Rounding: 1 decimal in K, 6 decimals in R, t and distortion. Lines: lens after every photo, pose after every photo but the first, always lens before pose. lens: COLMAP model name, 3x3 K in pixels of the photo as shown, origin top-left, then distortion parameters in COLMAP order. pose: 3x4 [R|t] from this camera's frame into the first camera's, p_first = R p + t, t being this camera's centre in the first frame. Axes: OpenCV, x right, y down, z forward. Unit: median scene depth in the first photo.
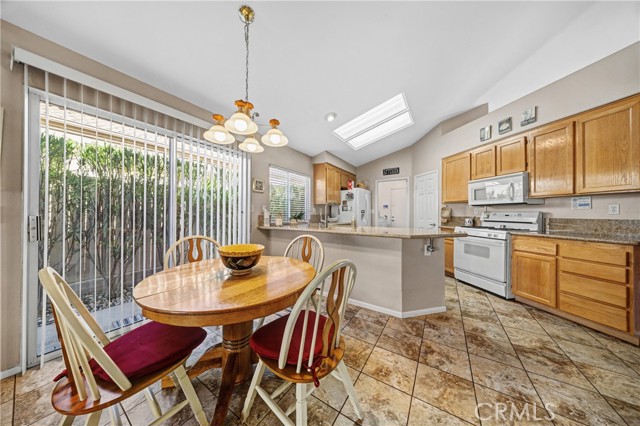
lens RADIAL K [[187.9, 0, 318.1], [0, 187.9, 214.1], [0, 0, 1]] dist [-0.009023, 0.000188]
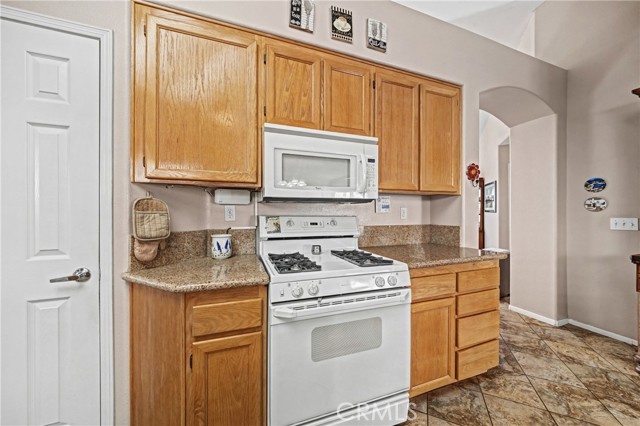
lens RADIAL K [[229.3, 0, 321.4], [0, 229.3, 211.6], [0, 0, 1]] dist [-0.006323, -0.000090]
pose [[-0.152873, -0.006232, 0.988226, 0.476700], [0.000413, 0.999980, 0.006370, -0.030371], [-0.988246, 0.001382, -0.152867, 1.150755]]
